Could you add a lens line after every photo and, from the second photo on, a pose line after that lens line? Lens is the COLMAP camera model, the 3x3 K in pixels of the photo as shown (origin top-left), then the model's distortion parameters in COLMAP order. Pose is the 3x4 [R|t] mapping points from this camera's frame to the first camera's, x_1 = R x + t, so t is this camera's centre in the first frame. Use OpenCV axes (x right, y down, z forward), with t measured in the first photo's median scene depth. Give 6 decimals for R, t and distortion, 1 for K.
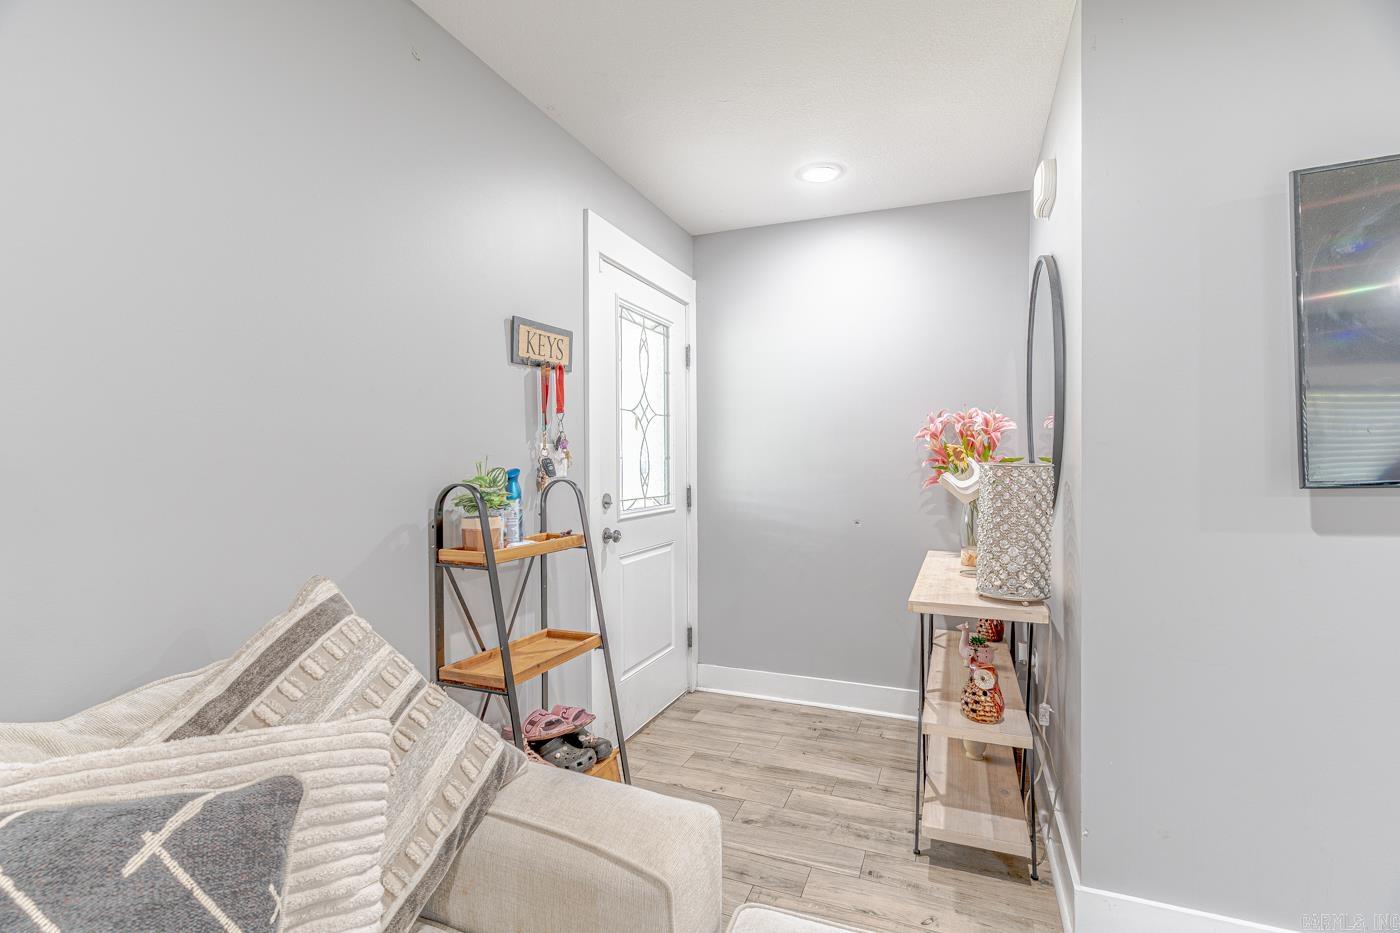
lens RADIAL K [[666.7, 0, 692.0], [0, 666.7, 464.3], [0, 0, 1]] dist [0.002098, -0.002257]
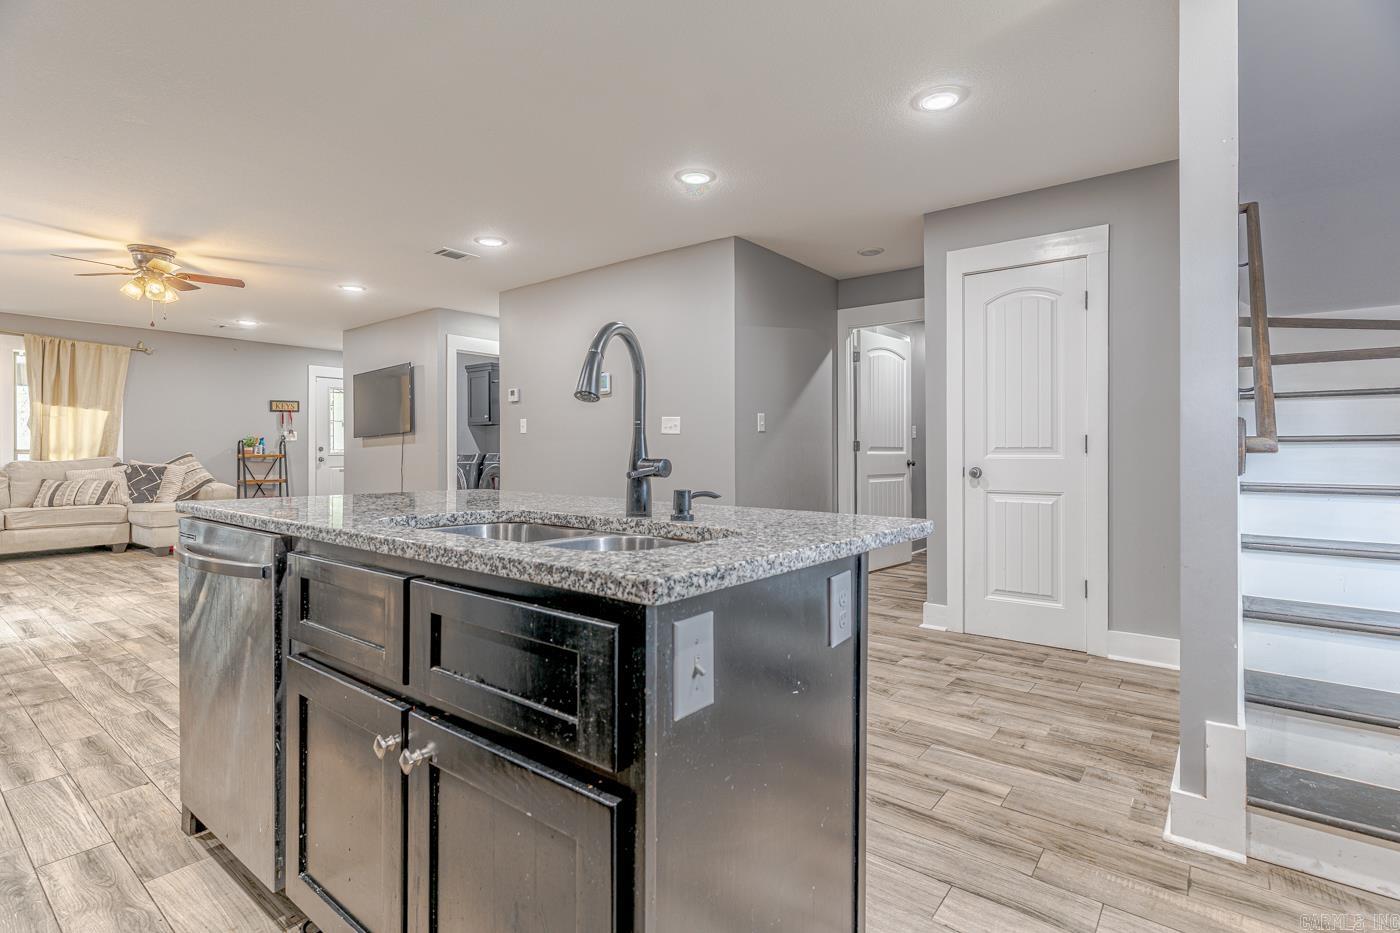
lens RADIAL K [[666.7, 0, 699.3], [0, 666.7, 452.4], [0, 0, 1]] dist [0.002098, -0.002257]
pose [[0.960457, 0.002833, -0.278414, 3.196903], [-0.004134, 0.999983, -0.004083, 0.095592], [0.278398, 0.005073, 0.960452, -2.056024]]
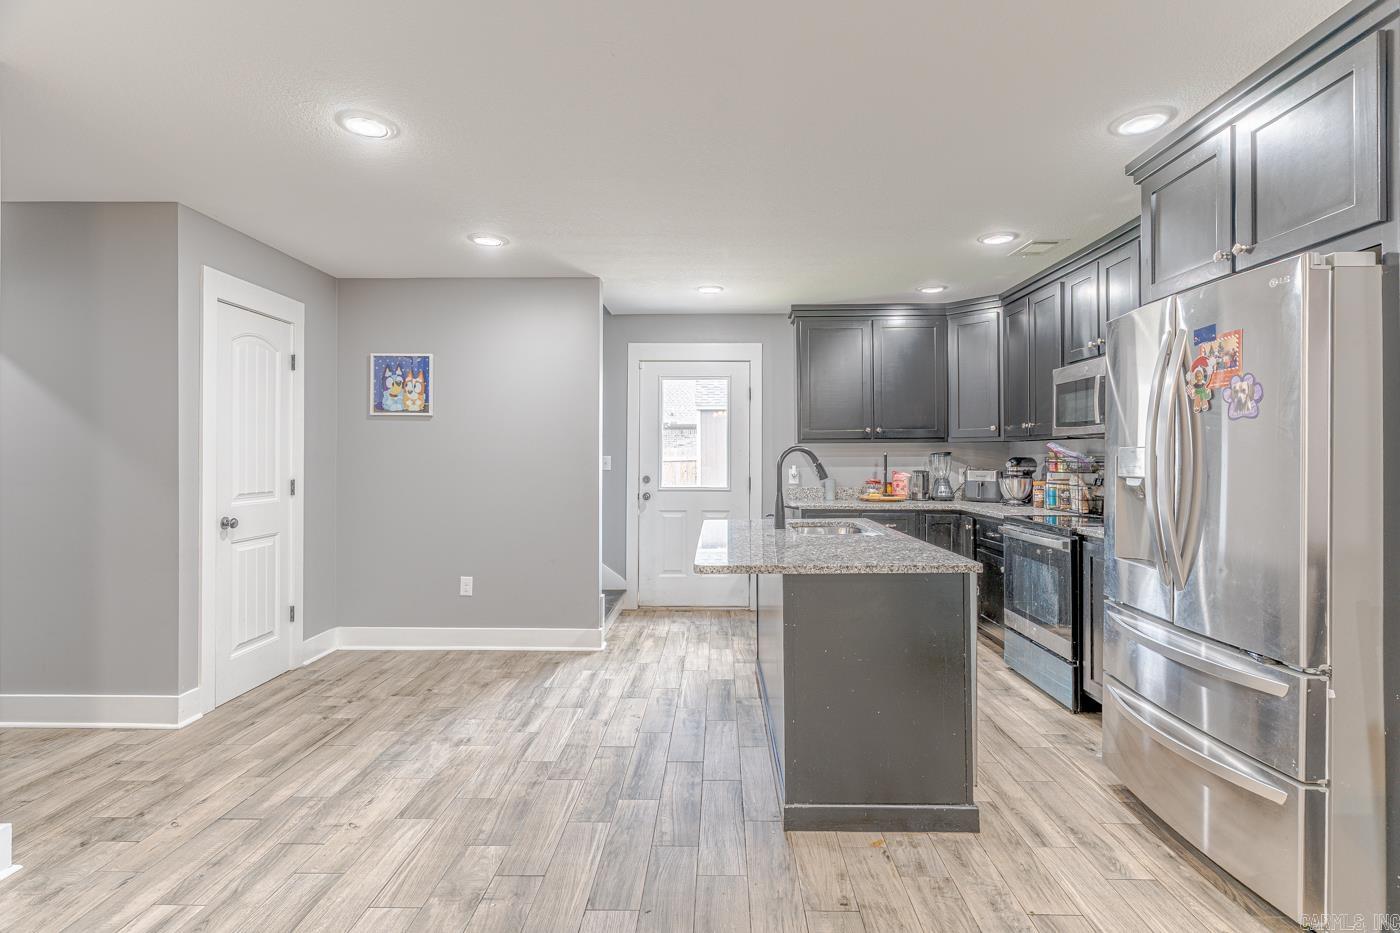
lens RADIAL K [[666.7, 0, 701.0], [0, 666.7, 457.4], [0, 0, 1]] dist [0.002098, -0.002257]
pose [[-0.346032, 0.003503, 0.938216, 1.584193], [0.006659, 0.999977, -0.001278, -0.004843], [-0.938199, 0.005805, -0.346048, -0.726802]]
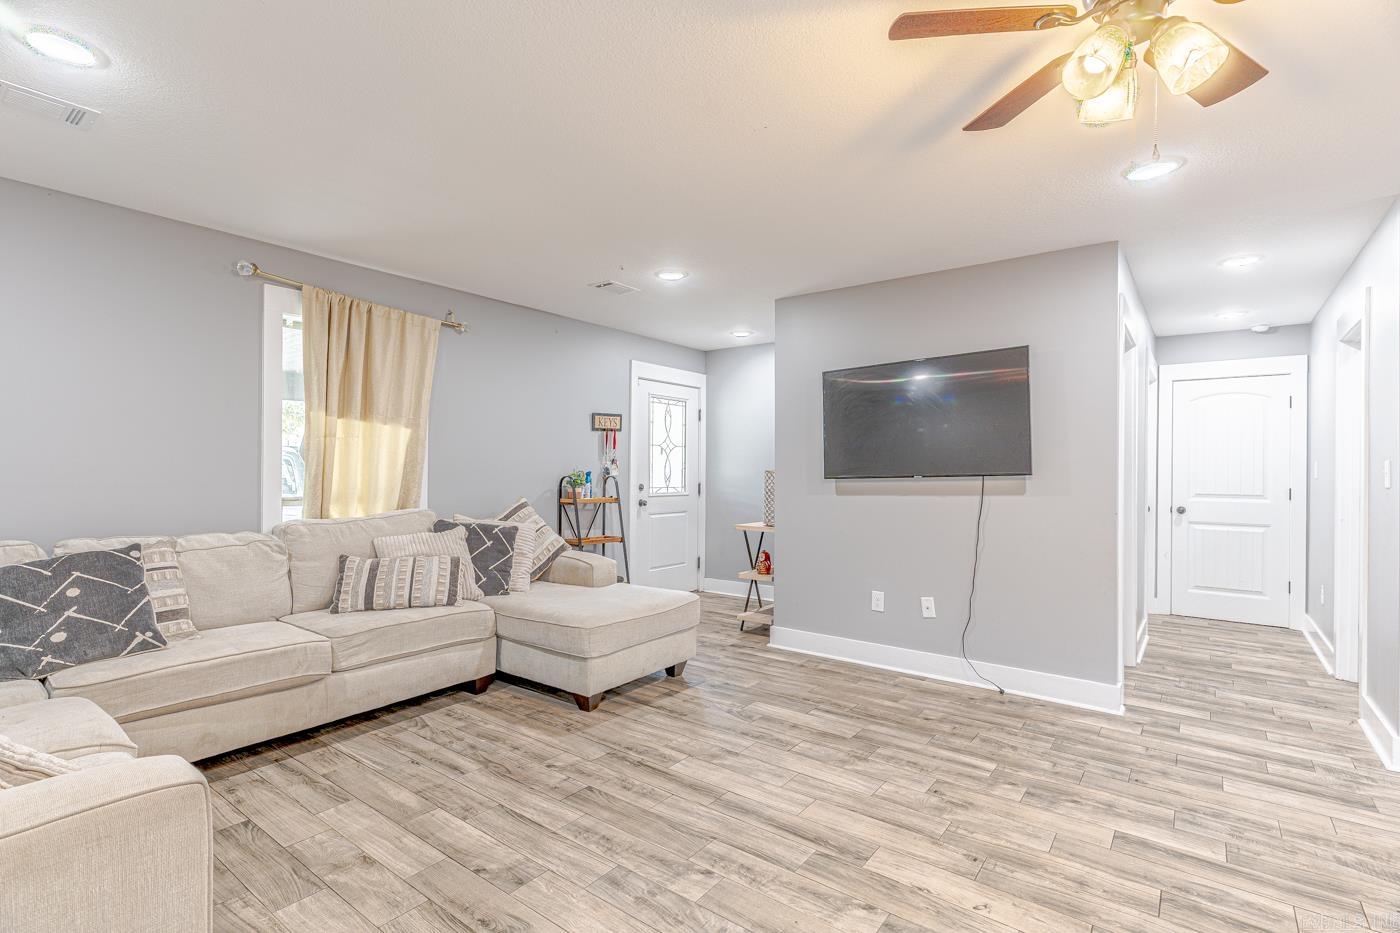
lens RADIAL K [[666.7, 0, 683.4], [0, 666.7, 468.1], [0, 0, 1]] dist [0.002098, -0.002257]
pose [[0.959084, 0.013203, -0.282813, 0.763771], [-0.015430, 0.999865, -0.005646, 0.002187], [0.282700, 0.009778, 0.959158, -1.311554]]
